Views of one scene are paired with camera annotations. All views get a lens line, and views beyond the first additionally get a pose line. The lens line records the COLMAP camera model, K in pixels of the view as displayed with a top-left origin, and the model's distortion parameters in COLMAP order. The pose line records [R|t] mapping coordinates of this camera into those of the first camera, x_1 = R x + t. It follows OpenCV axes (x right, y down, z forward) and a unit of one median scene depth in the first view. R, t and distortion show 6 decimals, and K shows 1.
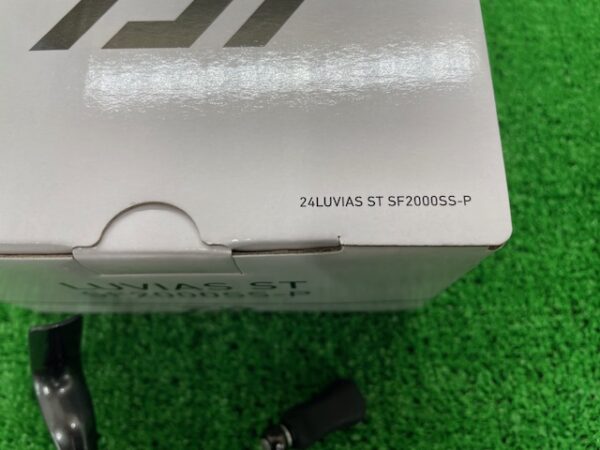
lens RADIAL K [[473.6, 0, 299.4], [0, 473.6, 222.3], [0, 0, 1]] dist [0.031815, -0.099240]
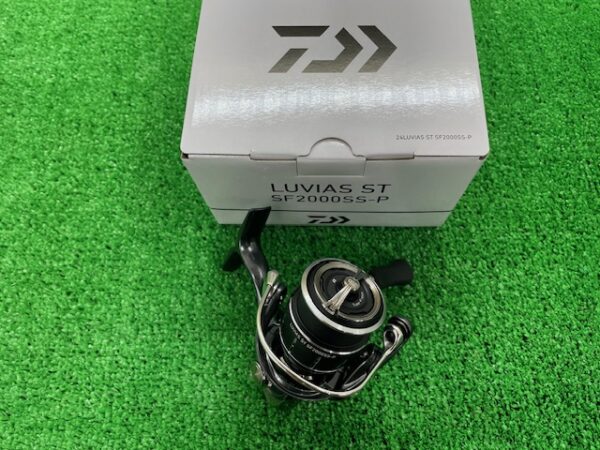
lens RADIAL K [[455.2, 0, 295.9], [0, 455.2, 223.5], [0, 0, 1]] dist [0.053790, -0.104387]
pose [[0.998998, 0.022644, -0.038596, -0.218282], [-0.025006, 0.997772, -0.061859, 0.291563], [0.037109, 0.062762, 0.997338, -0.673354]]
